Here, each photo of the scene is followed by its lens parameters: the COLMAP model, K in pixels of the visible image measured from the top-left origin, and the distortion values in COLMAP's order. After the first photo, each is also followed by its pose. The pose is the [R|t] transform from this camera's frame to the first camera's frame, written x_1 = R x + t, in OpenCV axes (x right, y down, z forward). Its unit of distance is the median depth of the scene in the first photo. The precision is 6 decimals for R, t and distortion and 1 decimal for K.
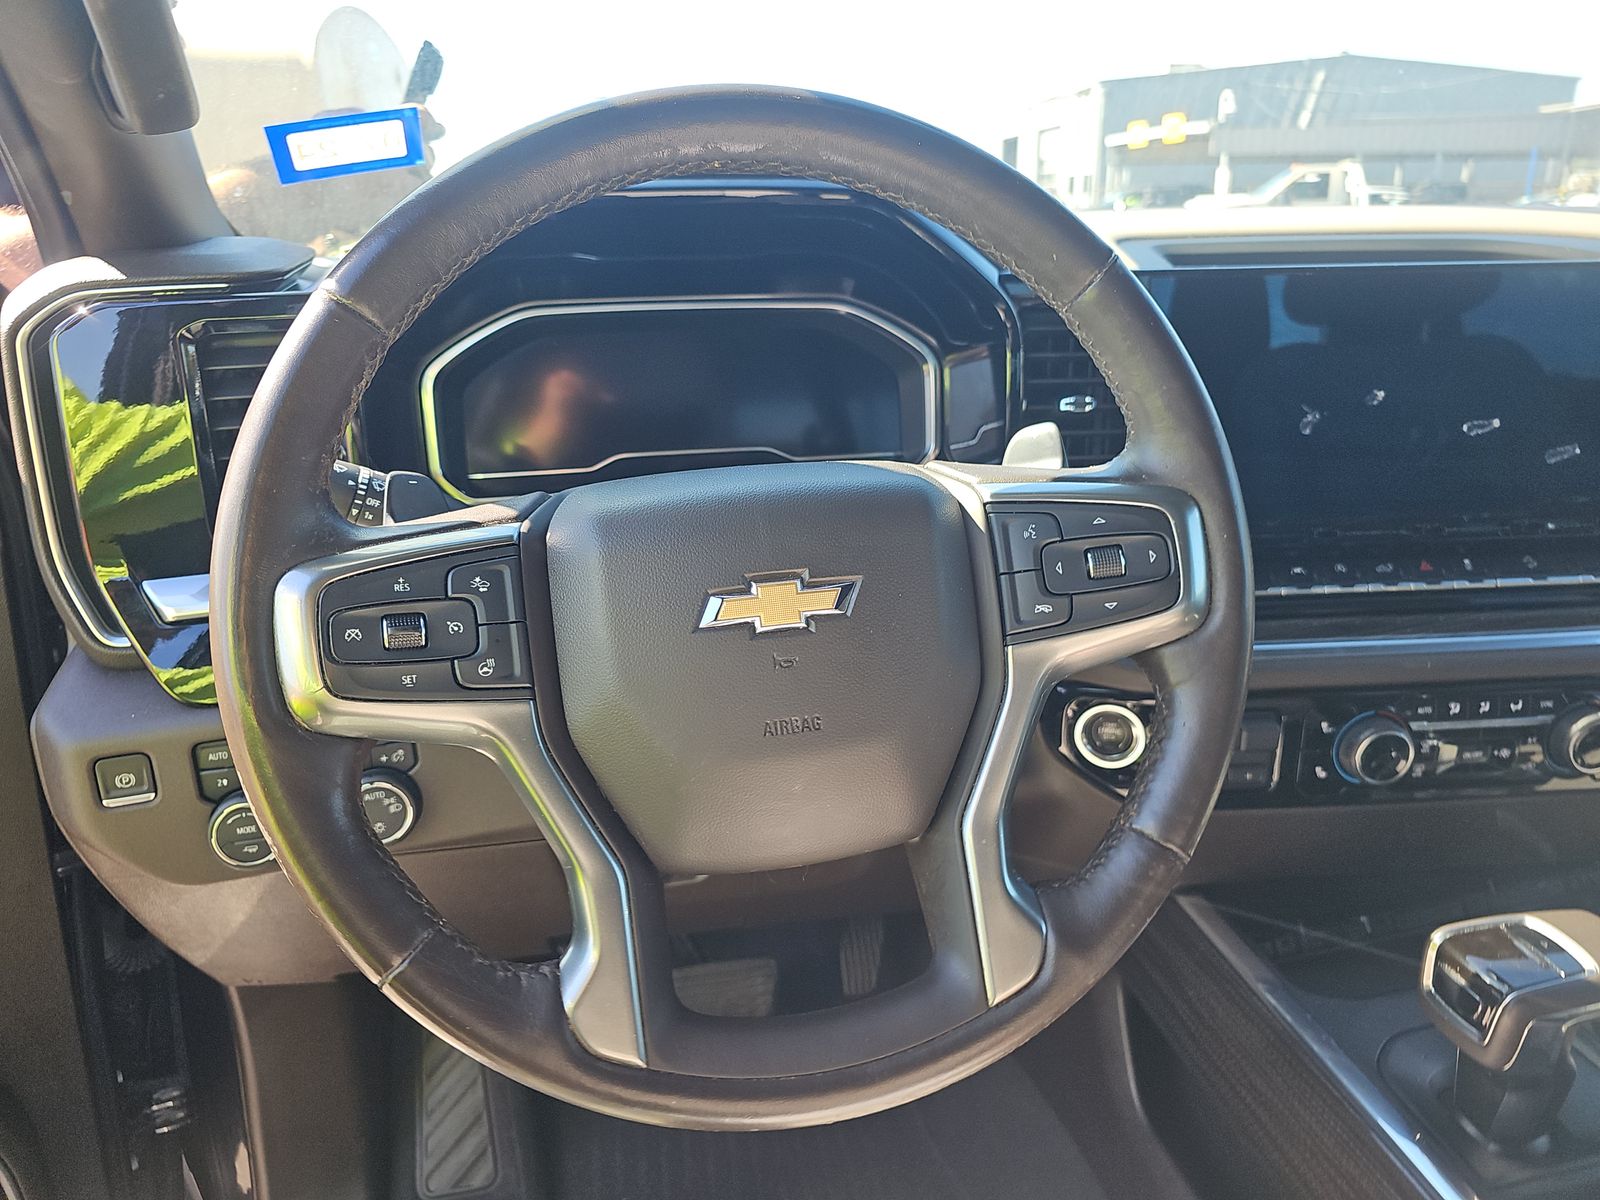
lens RADIAL K [[1108.3, 0, 790.3], [0, 1108.3, 603.9], [0, 0, 1]] dist [0.058418, -0.079644]
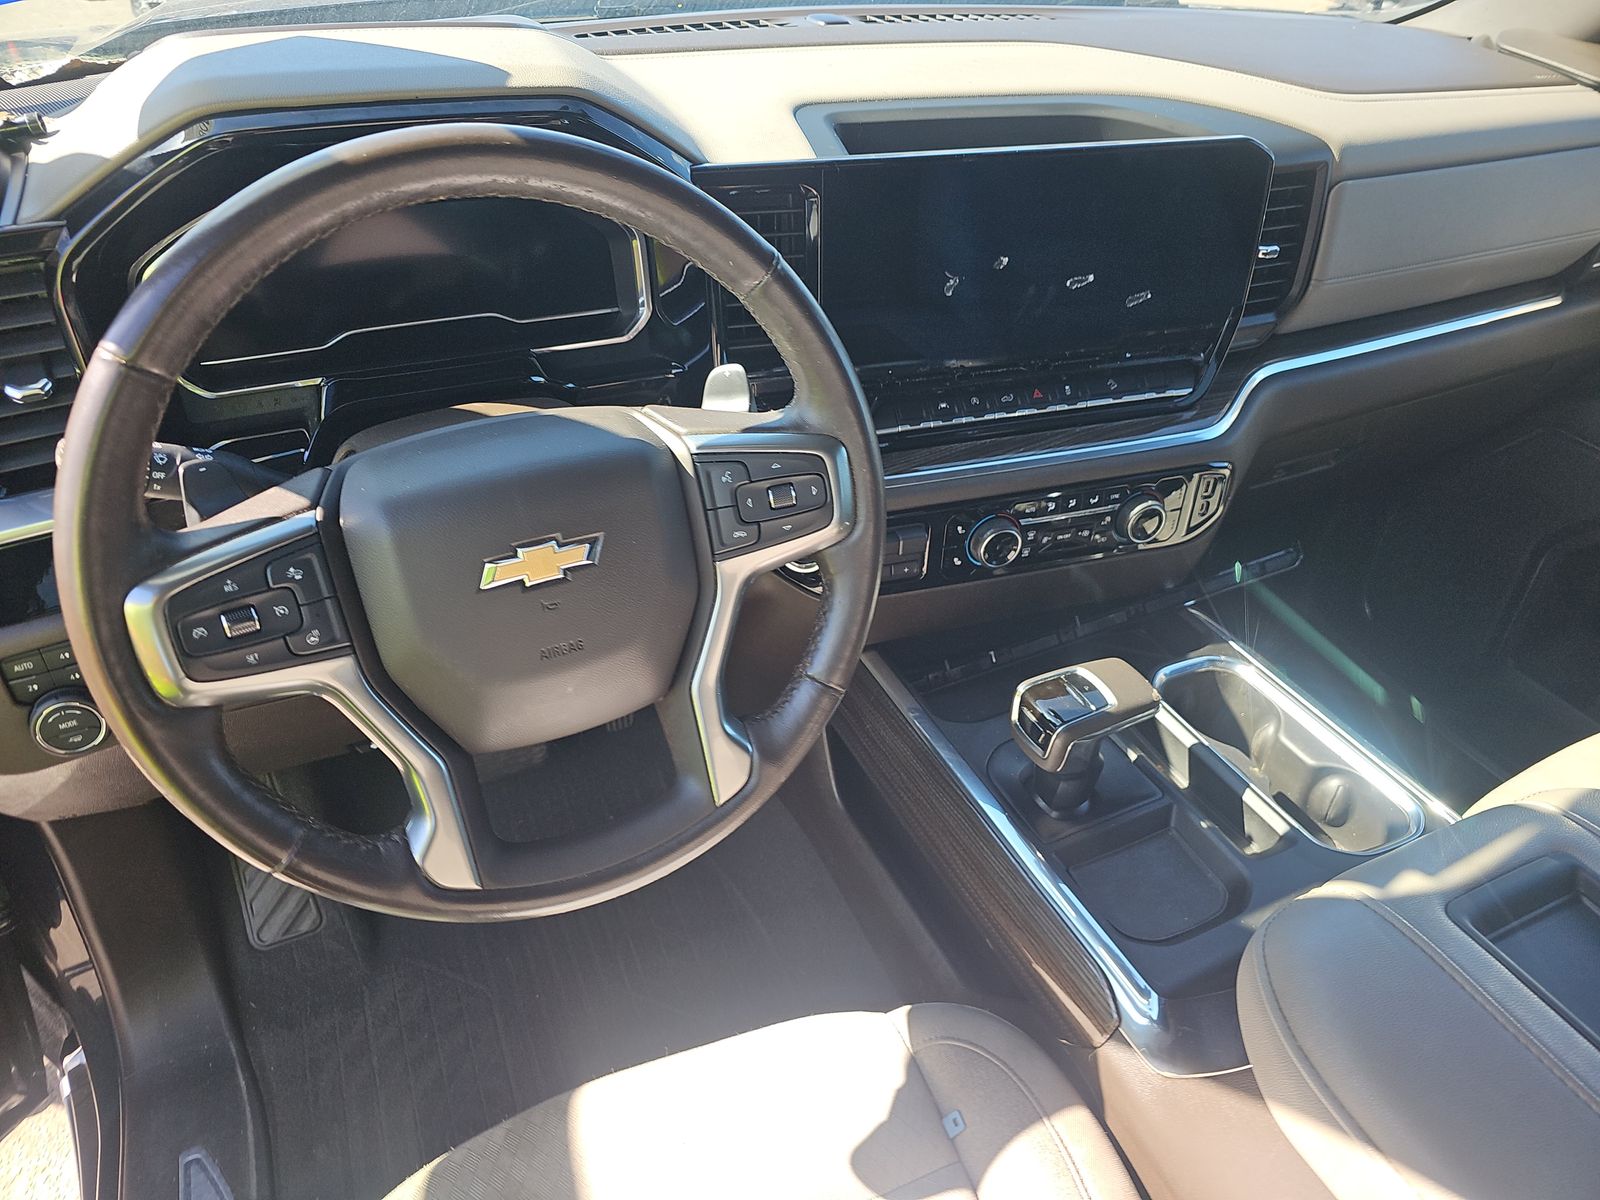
lens RADIAL K [[1156.3, 0, 808.6], [0, 1156.3, 598.1], [0, 0, 1]] dist [0.080619, -0.084090]
pose [[0.967156, -0.110893, 0.228717, -0.021835], [0.035787, 0.950258, 0.309401, -0.348292], [-0.251651, -0.291054, 0.923017, -0.341182]]
